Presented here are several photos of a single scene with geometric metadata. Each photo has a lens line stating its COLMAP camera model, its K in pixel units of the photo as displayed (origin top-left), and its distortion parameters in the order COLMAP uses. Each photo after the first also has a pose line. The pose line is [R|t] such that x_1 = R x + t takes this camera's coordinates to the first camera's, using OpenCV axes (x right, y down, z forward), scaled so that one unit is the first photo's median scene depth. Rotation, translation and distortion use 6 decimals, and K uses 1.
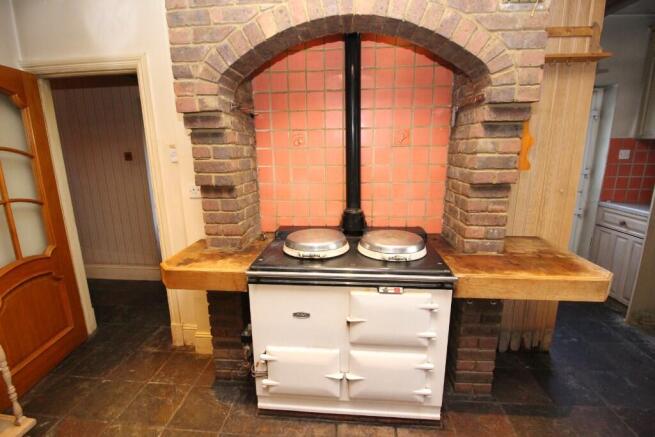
lens RADIAL K [[299.2, 0, 326.4], [0, 299.2, 214.8], [0, 0, 1]] dist [-0.003205, -0.000772]
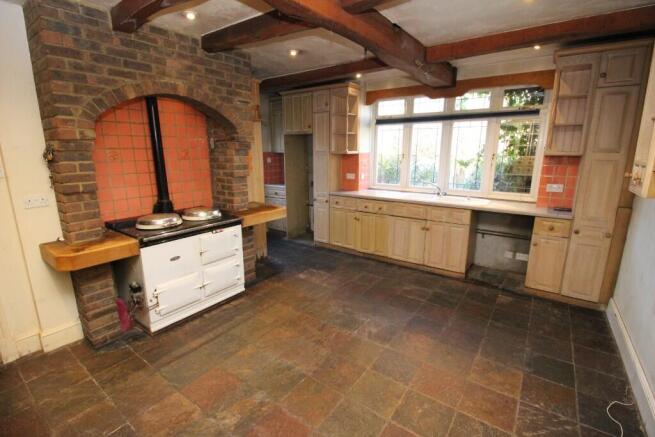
lens RADIAL K [[299.2, 0, 326.4], [0, 299.2, 214.8], [0, 0, 1]] dist [-0.003205, -0.000772]
pose [[0.518604, -0.172571, 0.837418, -0.988487], [0.183754, 0.979029, 0.087957, 0.093111], [-0.835036, 0.108264, 0.539439, -0.662661]]
